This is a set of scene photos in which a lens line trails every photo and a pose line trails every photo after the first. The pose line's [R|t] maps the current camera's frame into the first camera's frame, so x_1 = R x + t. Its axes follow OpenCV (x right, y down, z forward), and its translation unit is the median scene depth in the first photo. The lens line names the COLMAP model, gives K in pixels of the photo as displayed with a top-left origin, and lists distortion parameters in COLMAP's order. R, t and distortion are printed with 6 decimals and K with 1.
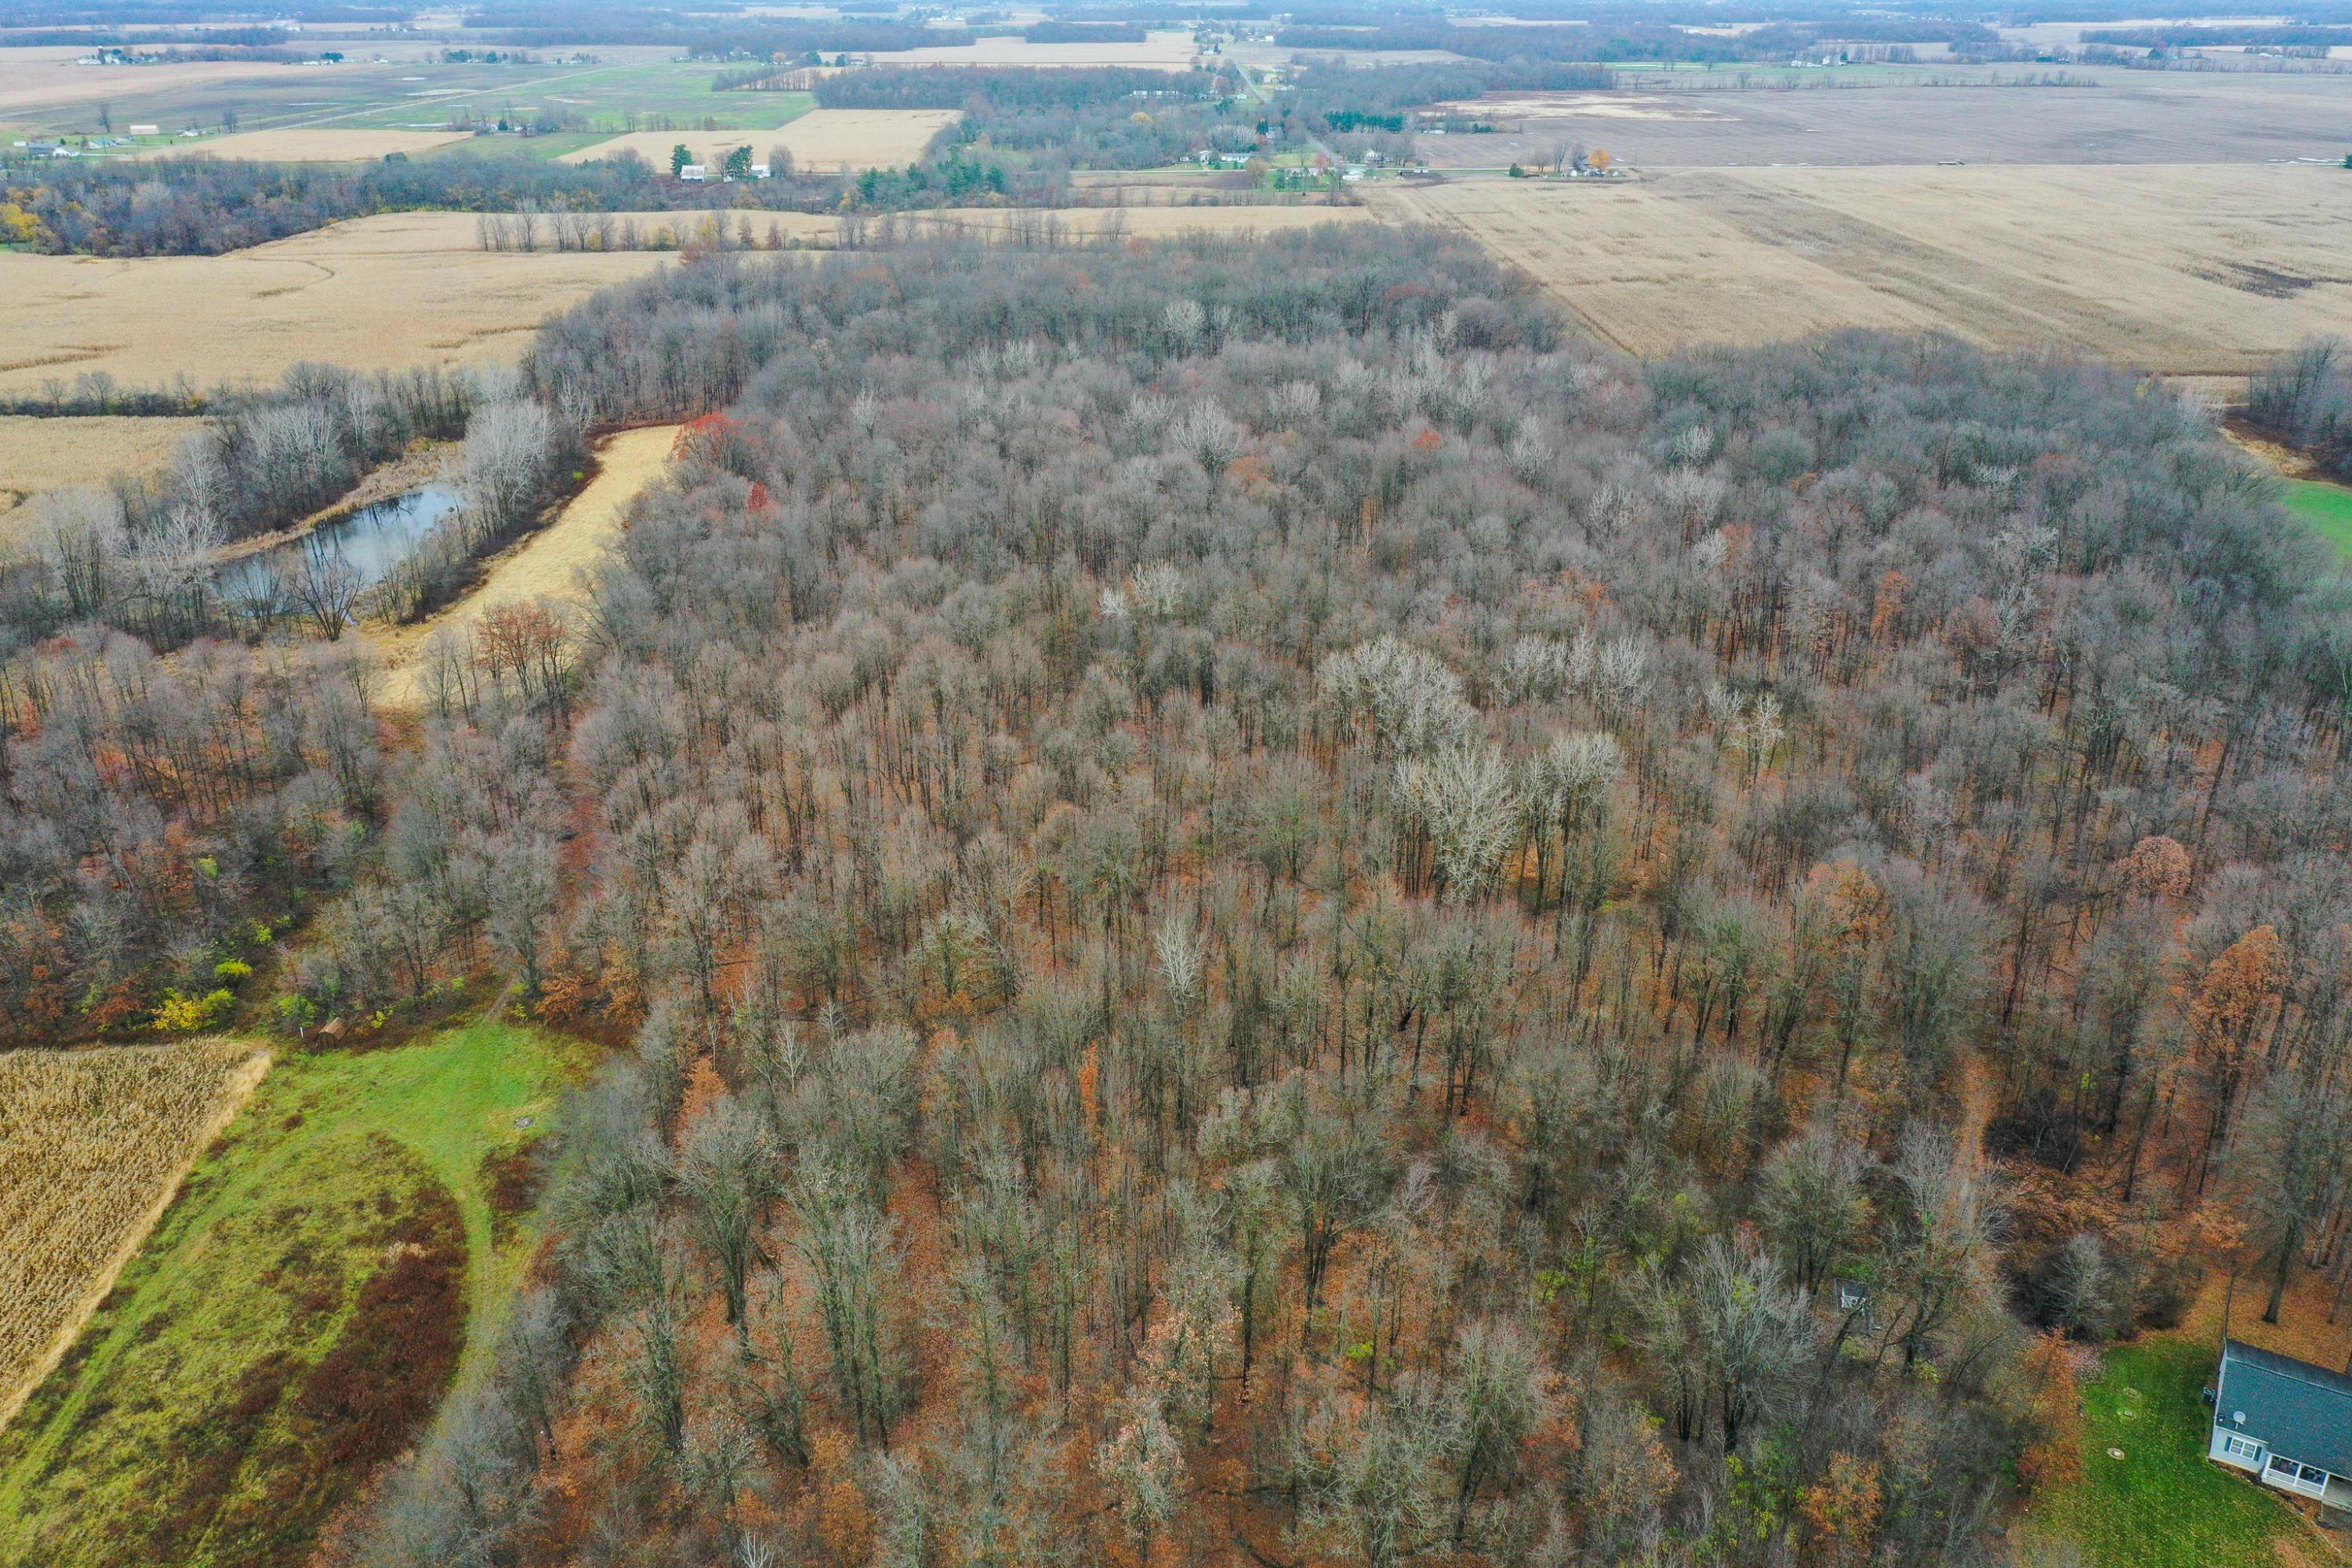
lens RADIAL K [[1840.8, 0, 1176.0], [0, 1840.8, 788.1], [0, 0, 1]] dist [0.003761, -0.004870]
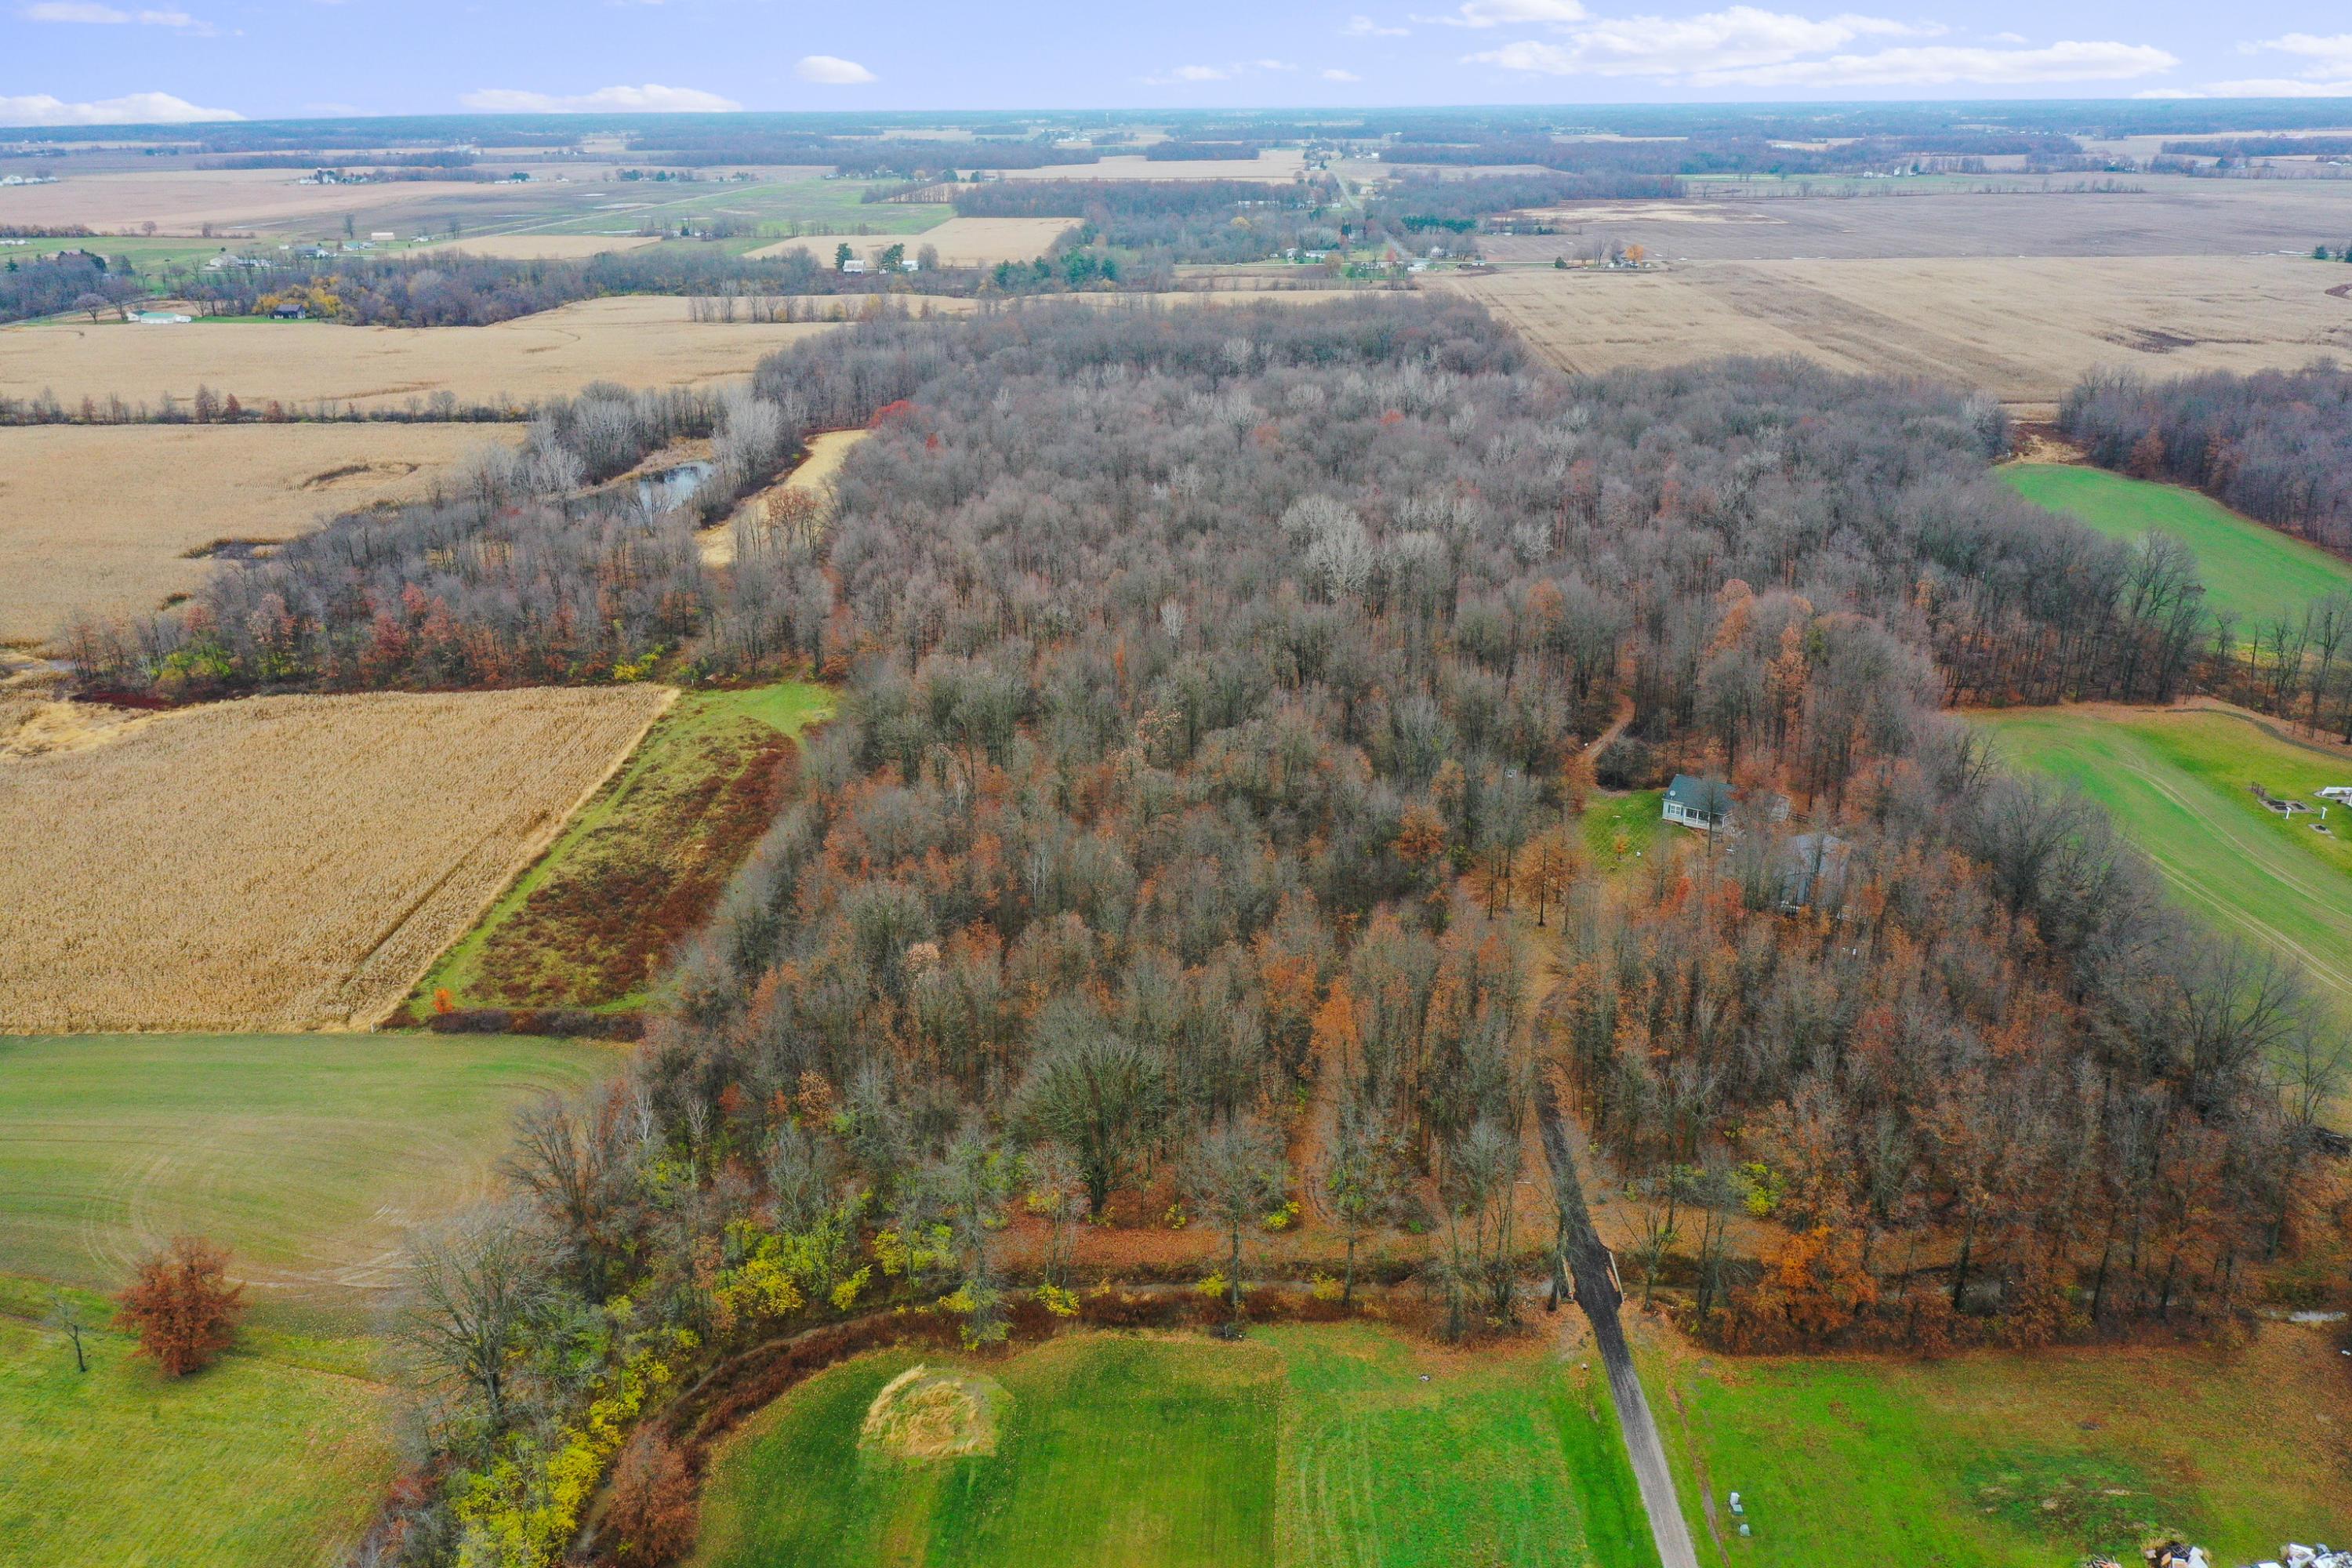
lens RADIAL K [[1844.9, 0, 1177.9], [0, 1844.9, 785.6], [0, 0, 1]] dist [0.004984, -0.003625]
pose [[0.998089, 0.013908, -0.060209, 0.028954], [-0.017429, 0.998144, -0.058346, 0.087562], [0.059286, 0.059284, 0.996479, -0.202941]]
